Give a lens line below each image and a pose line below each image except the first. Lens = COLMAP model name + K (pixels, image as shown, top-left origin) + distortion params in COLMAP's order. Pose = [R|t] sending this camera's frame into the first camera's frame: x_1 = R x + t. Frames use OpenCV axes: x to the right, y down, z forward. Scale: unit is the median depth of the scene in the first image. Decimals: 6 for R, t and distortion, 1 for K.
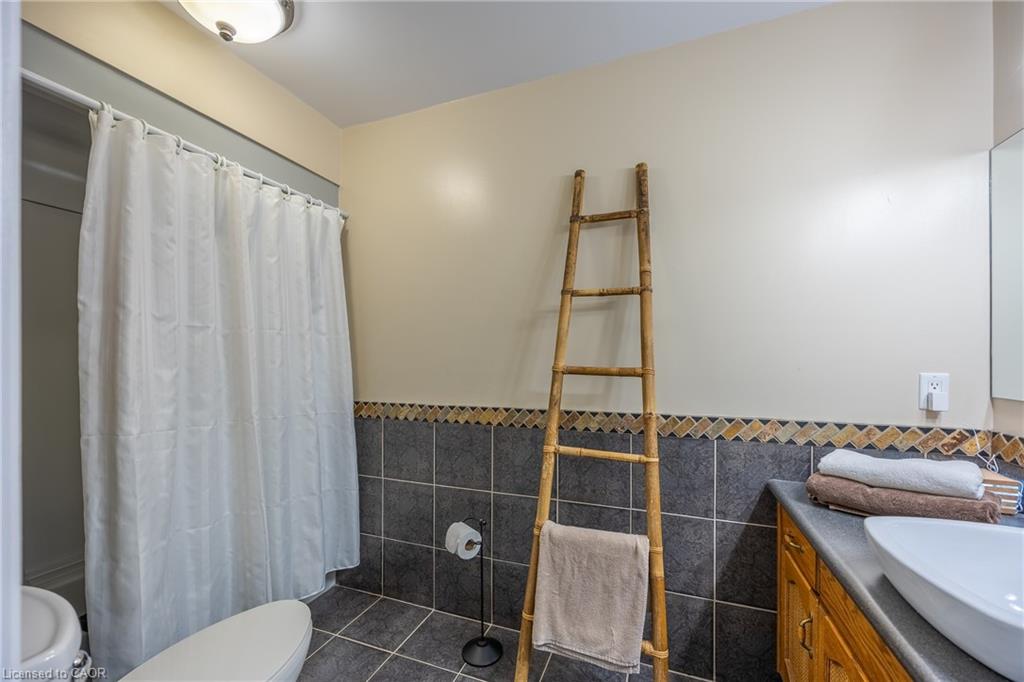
lens RADIAL K [[396.7, 0, 520.8], [0, 396.7, 361.9], [0, 0, 1]] dist [-0.000967, -0.000258]
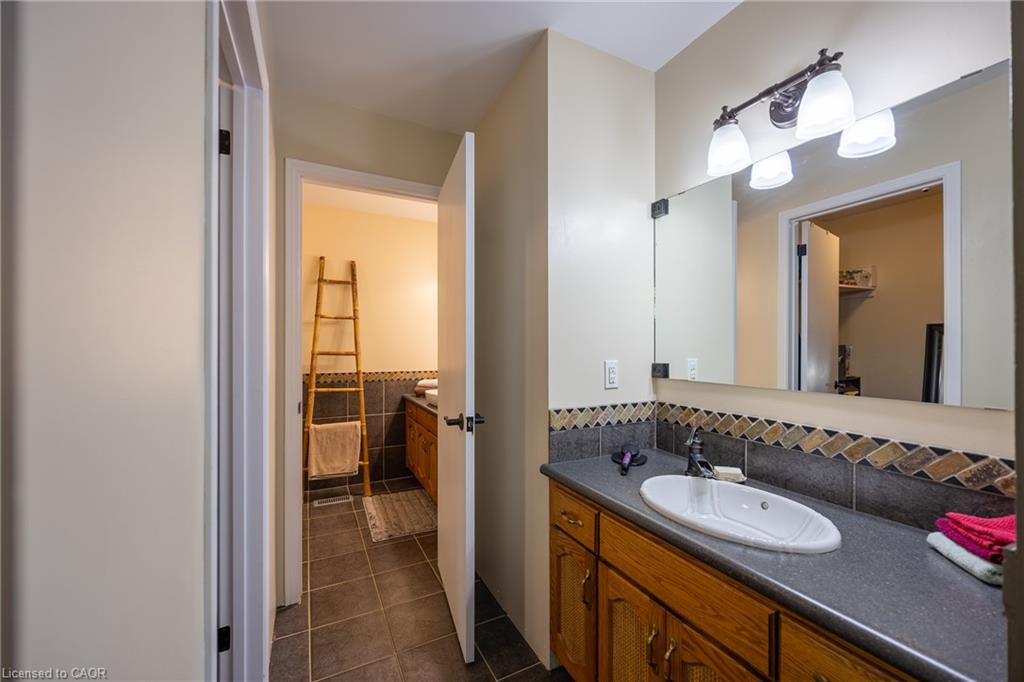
lens RADIAL K [[396.7, 0, 512.7], [0, 396.7, 348.4], [0, 0, 1]] dist [-0.000967, -0.000258]
pose [[0.670794, 0.004387, 0.741631, -0.783446], [0.001394, 0.999973, -0.007176, 0.012621], [-0.741642, 0.005848, 0.670770, -1.218316]]
